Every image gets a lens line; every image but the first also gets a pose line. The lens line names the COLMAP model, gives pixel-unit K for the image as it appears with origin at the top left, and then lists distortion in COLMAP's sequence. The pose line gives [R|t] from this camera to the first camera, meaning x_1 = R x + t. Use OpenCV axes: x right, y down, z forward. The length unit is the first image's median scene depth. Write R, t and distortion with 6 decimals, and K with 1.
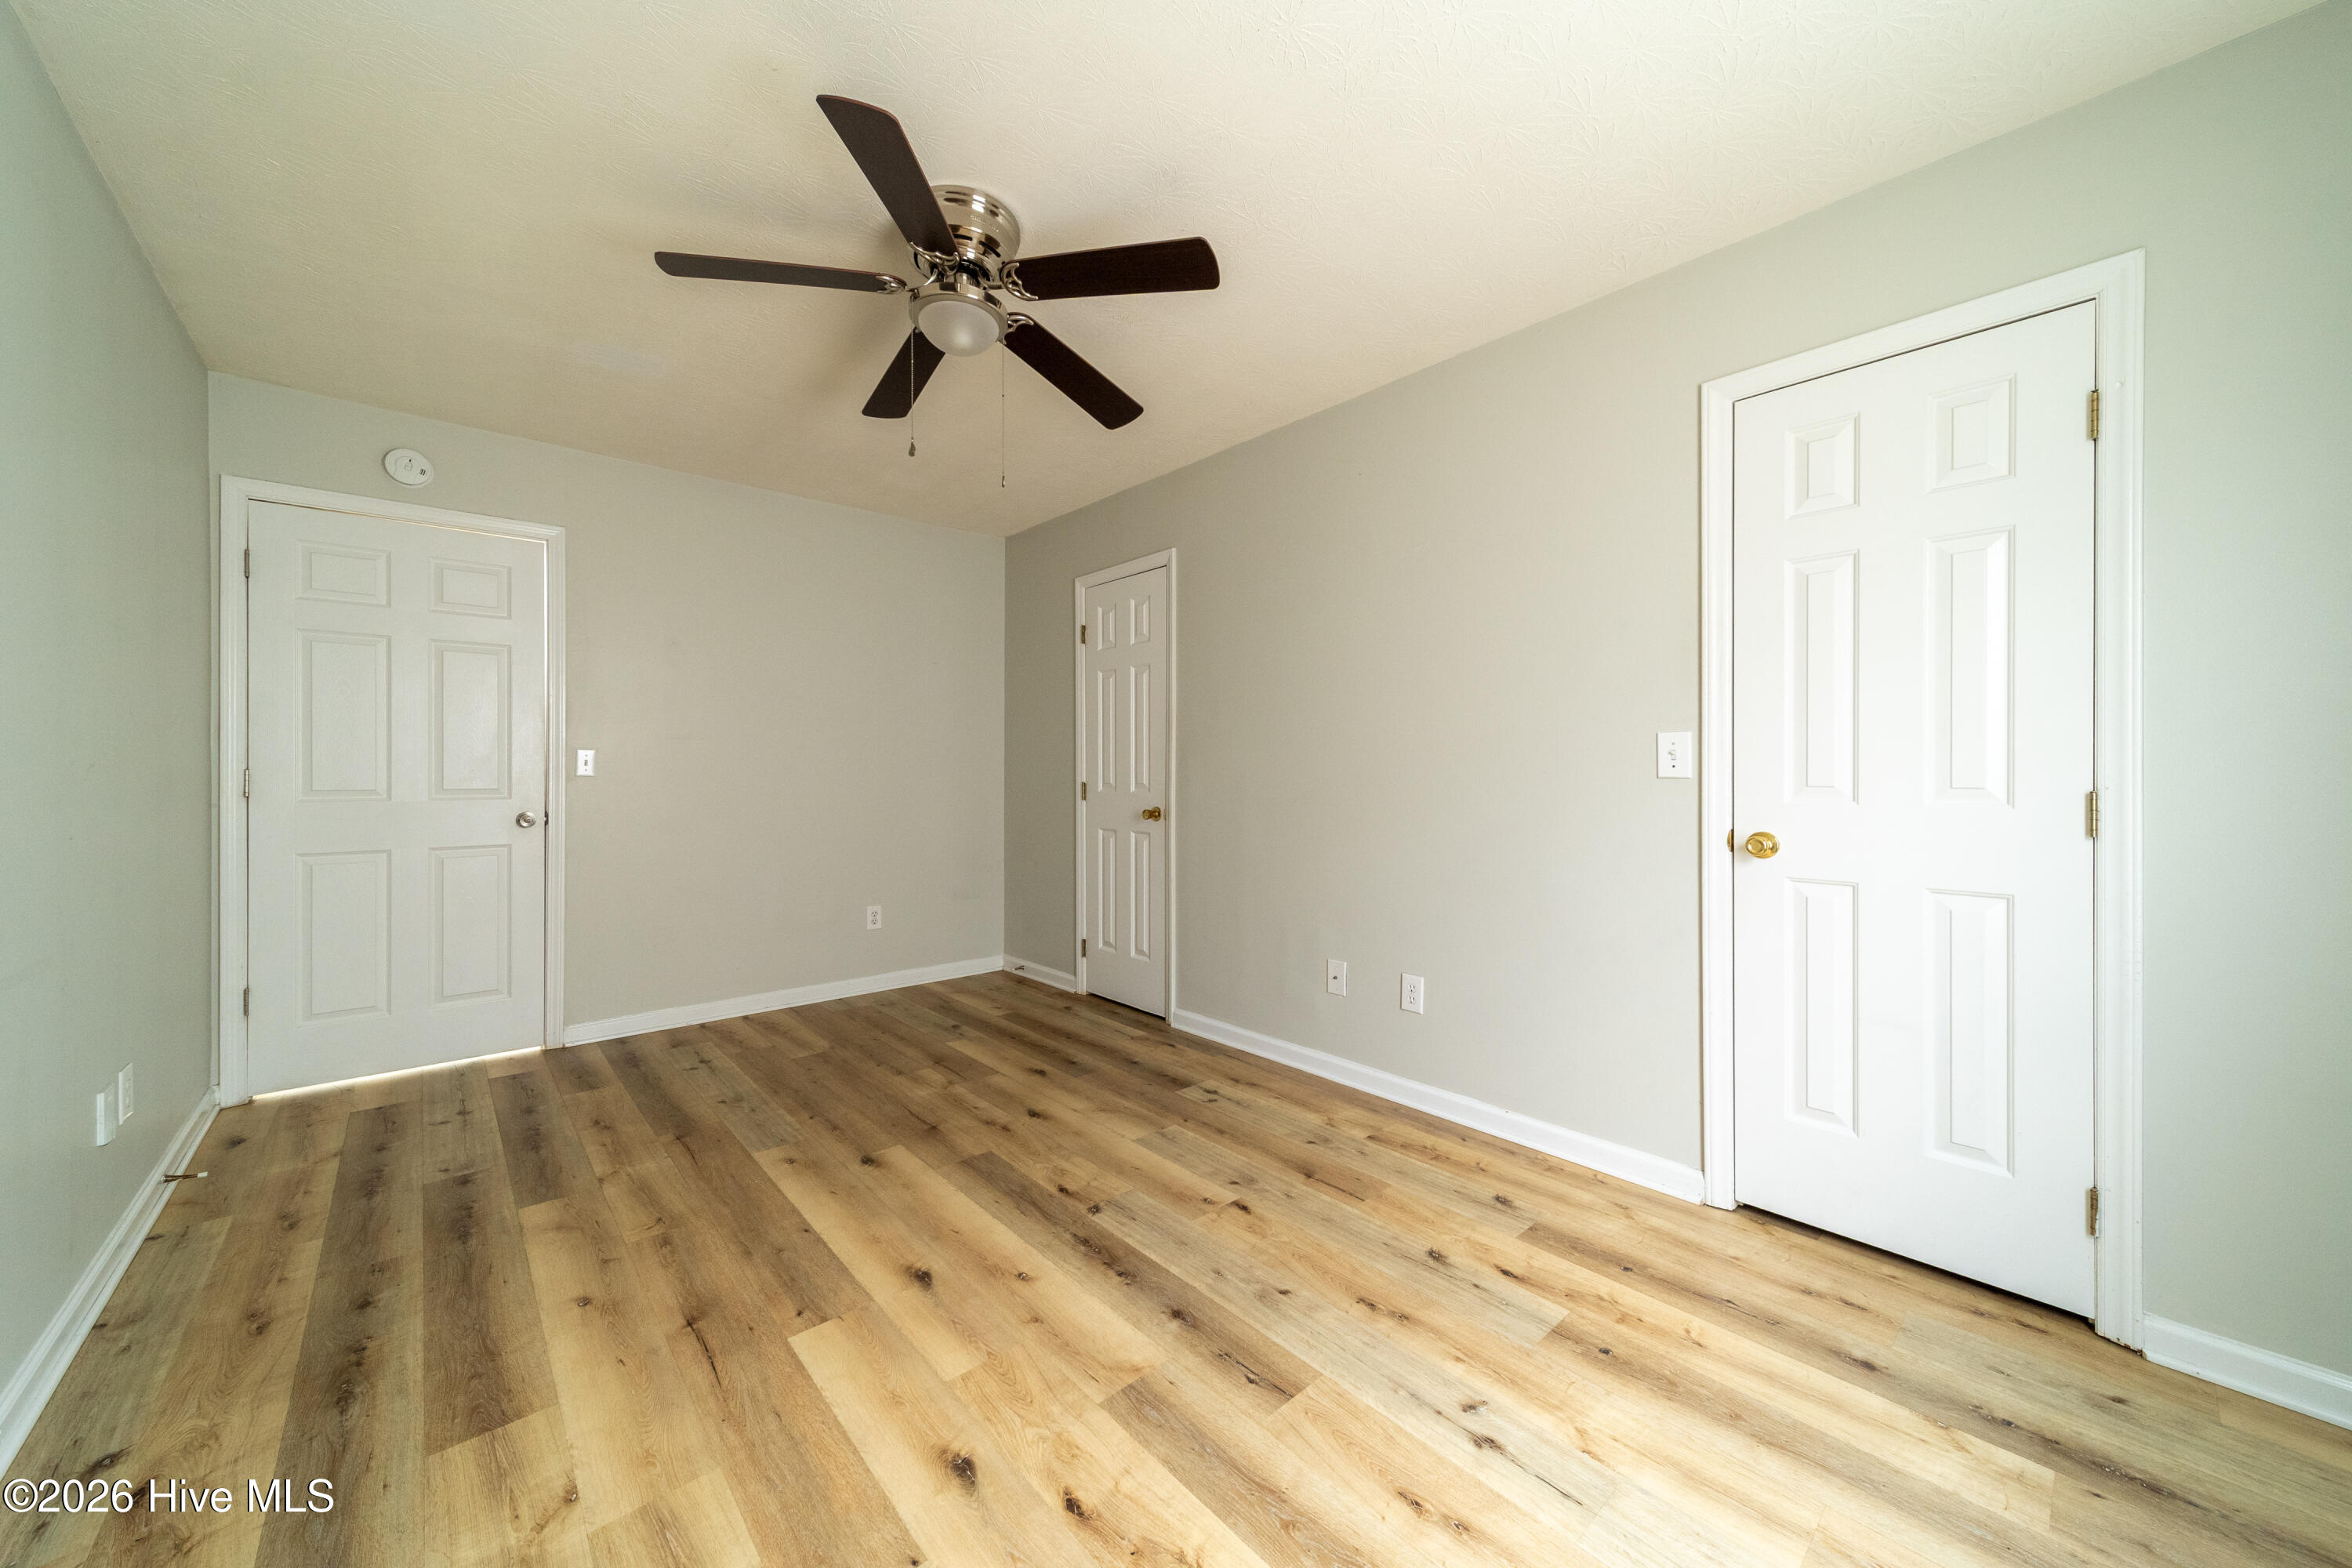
lens RADIAL K [[864.3, 0, 1177.1], [0, 864.3, 775.7], [0, 0, 1]] dist [0.005711, -0.000316]
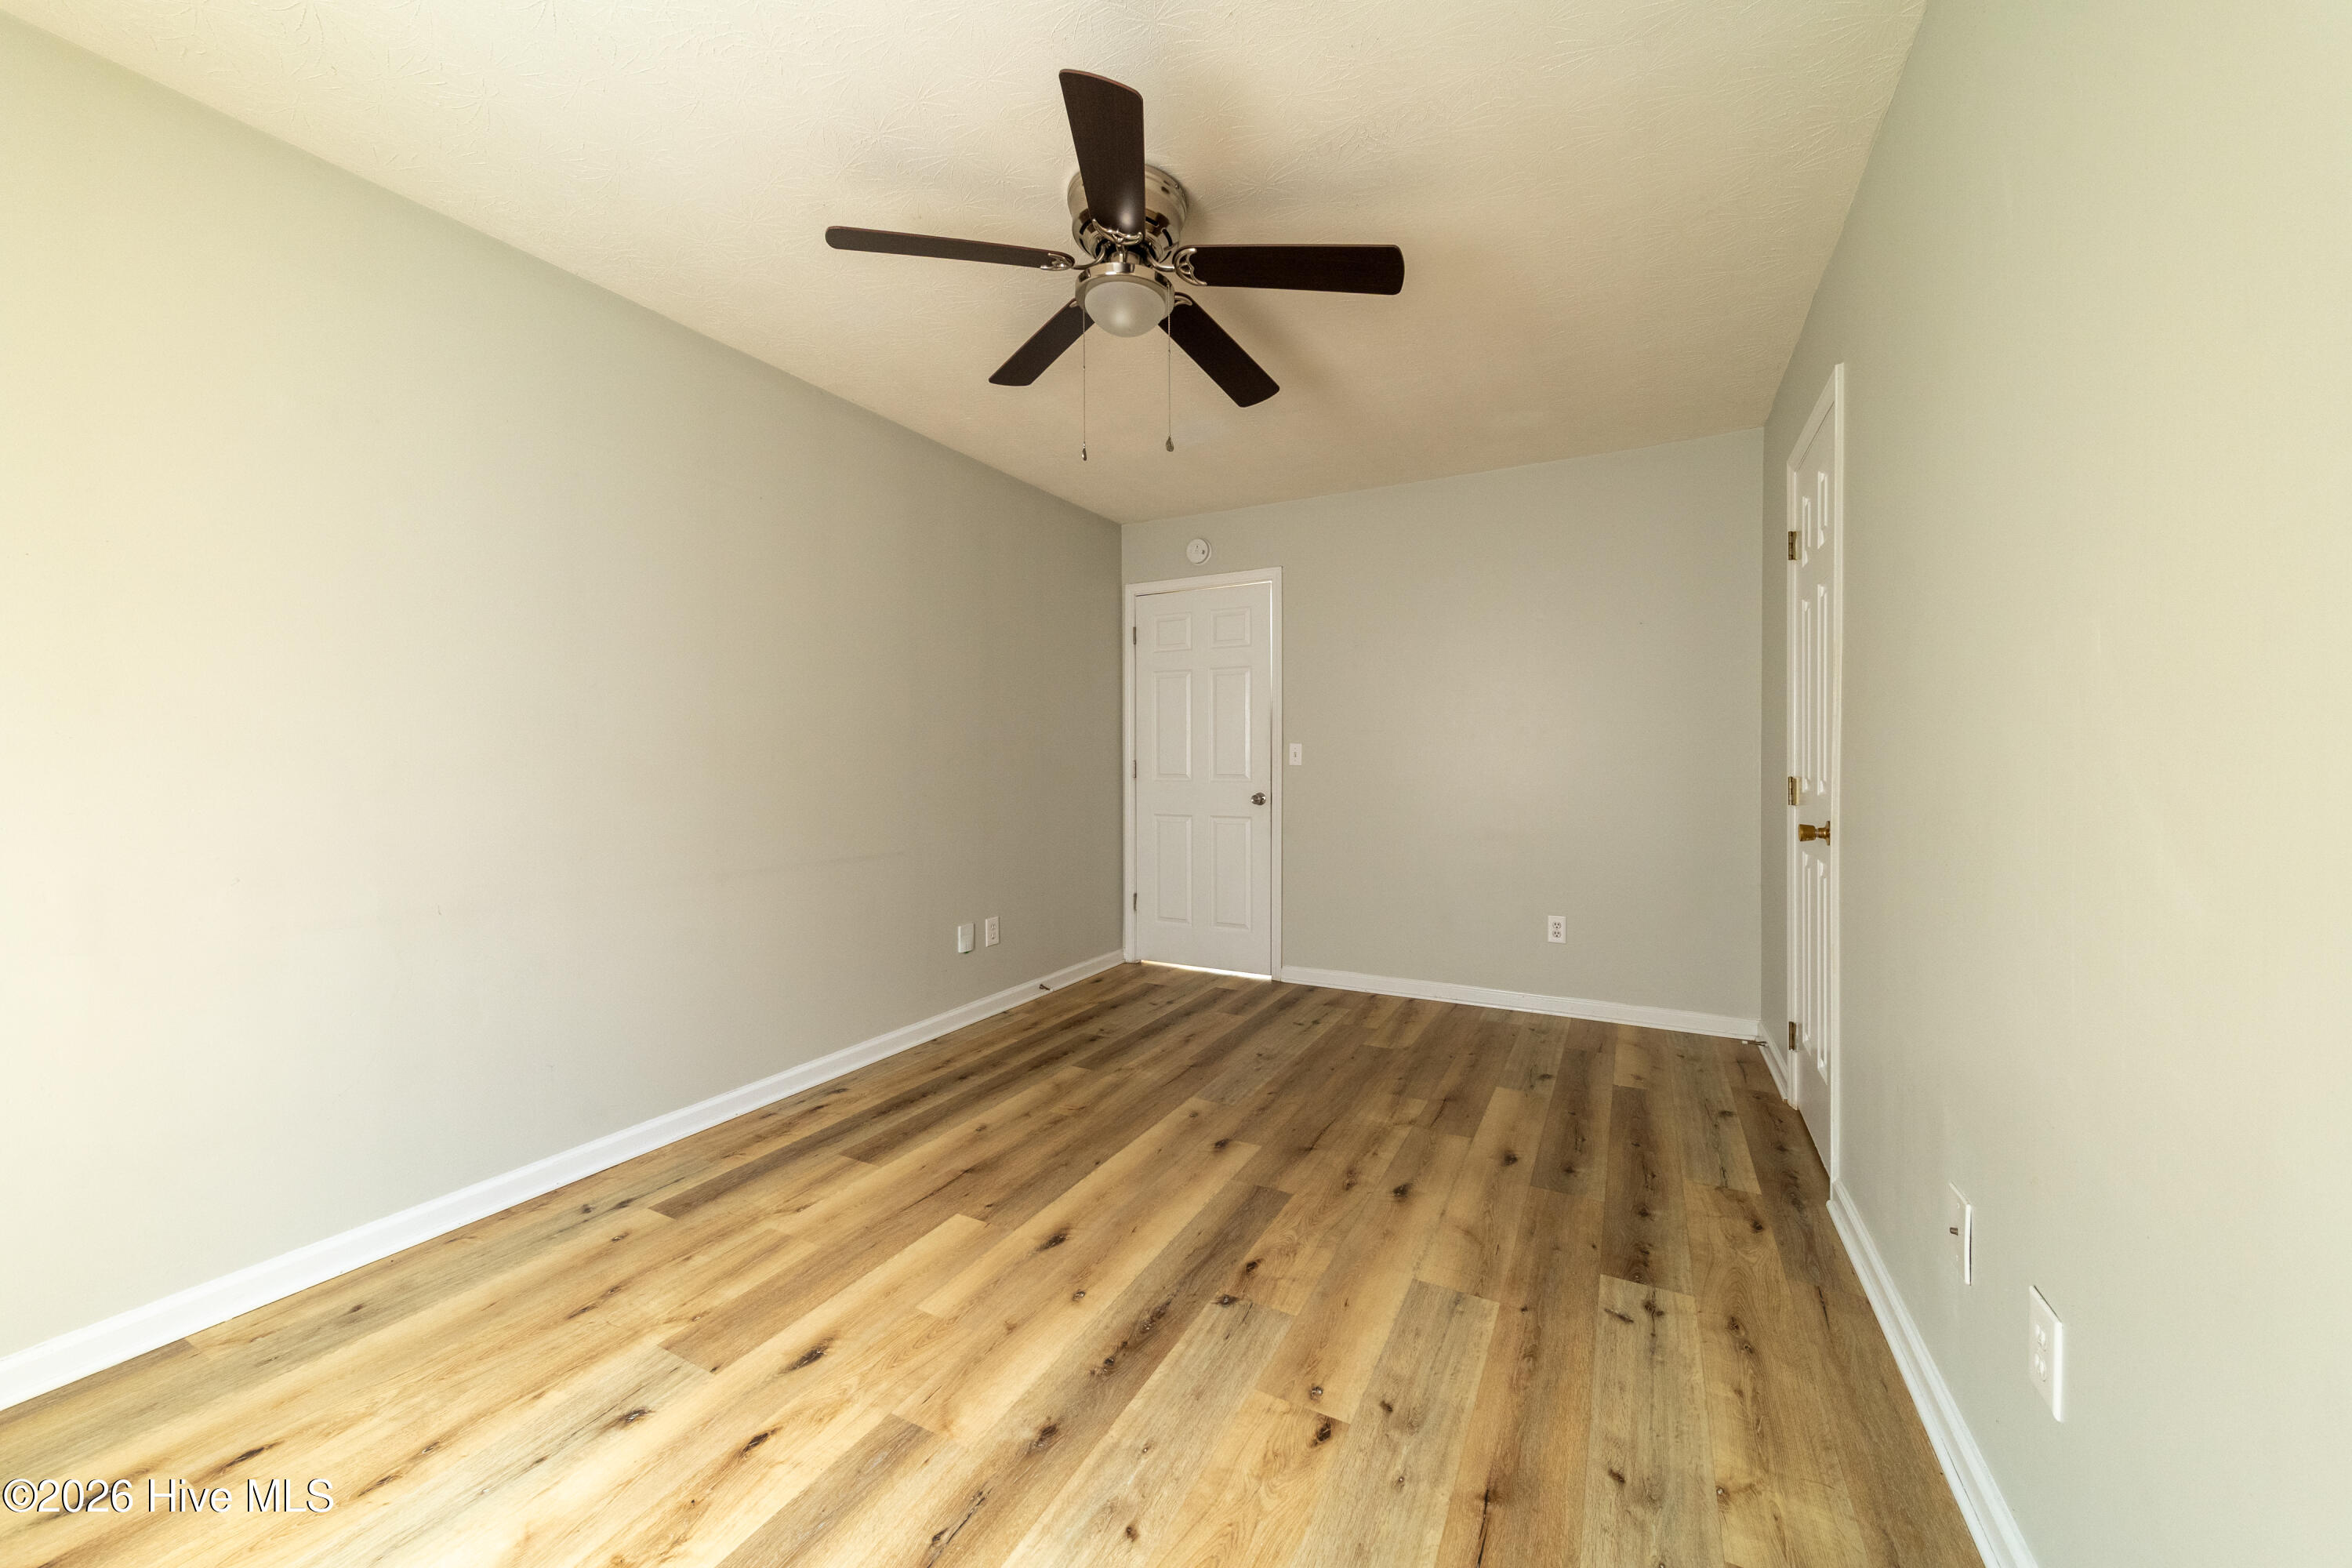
lens RADIAL K [[864.3, 0, 1177.1], [0, 864.3, 775.7], [0, 0, 1]] dist [0.005711, -0.000316]
pose [[0.341302, 0.013828, -0.939852, 0.573836], [-0.001873, 0.999900, 0.014032, -0.001719], [0.939952, -0.003029, 0.341294, 0.605771]]
